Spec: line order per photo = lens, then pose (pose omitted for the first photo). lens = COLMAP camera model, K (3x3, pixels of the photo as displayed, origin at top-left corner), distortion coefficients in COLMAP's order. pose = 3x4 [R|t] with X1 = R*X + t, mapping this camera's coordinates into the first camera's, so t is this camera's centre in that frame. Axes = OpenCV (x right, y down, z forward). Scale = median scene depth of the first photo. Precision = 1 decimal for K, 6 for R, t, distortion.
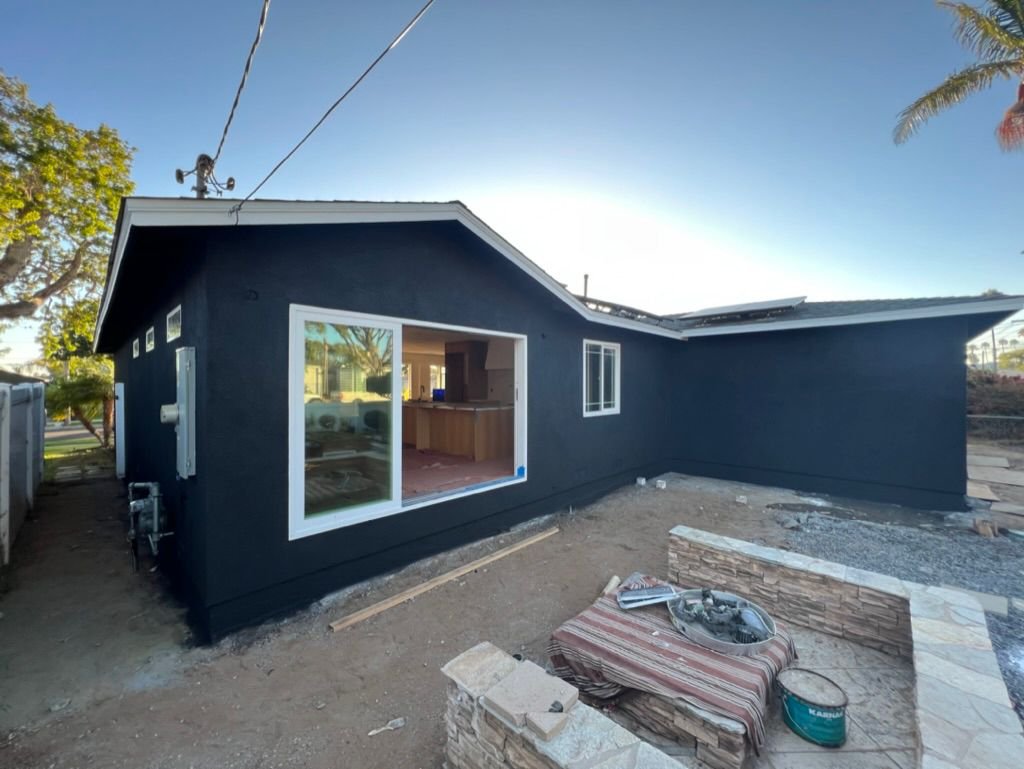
lens RADIAL K [[409.6, 0, 512.9], [0, 409.6, 384.1], [0, 0, 1]] dist [0.003647, 0.000612]
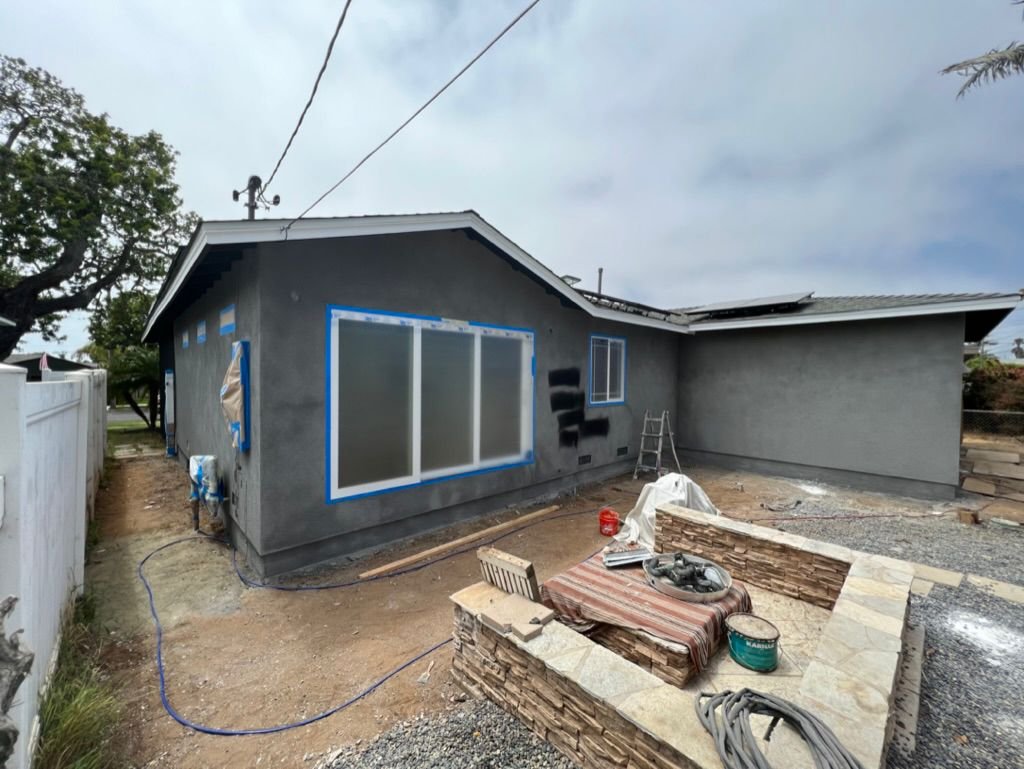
lens RADIAL K [[409.6, 0, 511.8], [0, 409.6, 385.4], [0, 0, 1]] dist [0.003647, 0.000612]
pose [[0.998610, 0.010842, -0.051589, 0.048203], [-0.009543, 0.999633, 0.025373, -0.000003], [0.051845, -0.024845, 0.998346, -0.154448]]
